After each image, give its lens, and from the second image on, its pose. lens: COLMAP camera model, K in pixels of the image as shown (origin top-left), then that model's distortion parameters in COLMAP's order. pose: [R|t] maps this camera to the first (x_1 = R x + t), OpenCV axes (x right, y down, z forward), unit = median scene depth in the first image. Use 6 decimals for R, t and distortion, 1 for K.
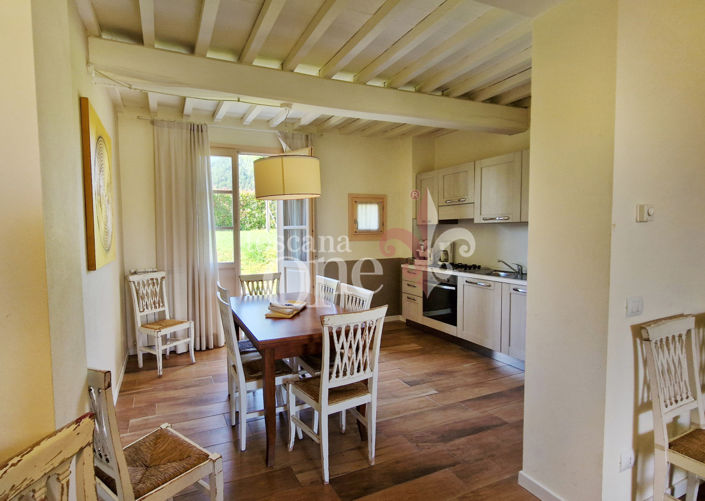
lens RADIAL K [[376.7, 0, 352.1], [0, 376.7, 251.9], [0, 0, 1]] dist [-0.000016, 0.000112]
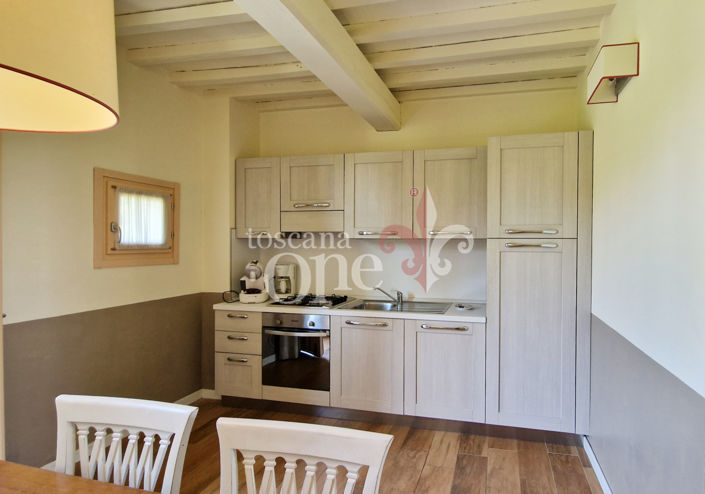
lens RADIAL K [[342.7, 0, 352.5], [0, 342.7, 249.9], [0, 0, 1]] dist [0.023776, 0.000466]
pose [[0.637373, 0.006683, 0.770526, -0.148931], [0.030146, 0.998981, -0.033601, -0.027517], [-0.769965, 0.044645, 0.636522, 0.496527]]
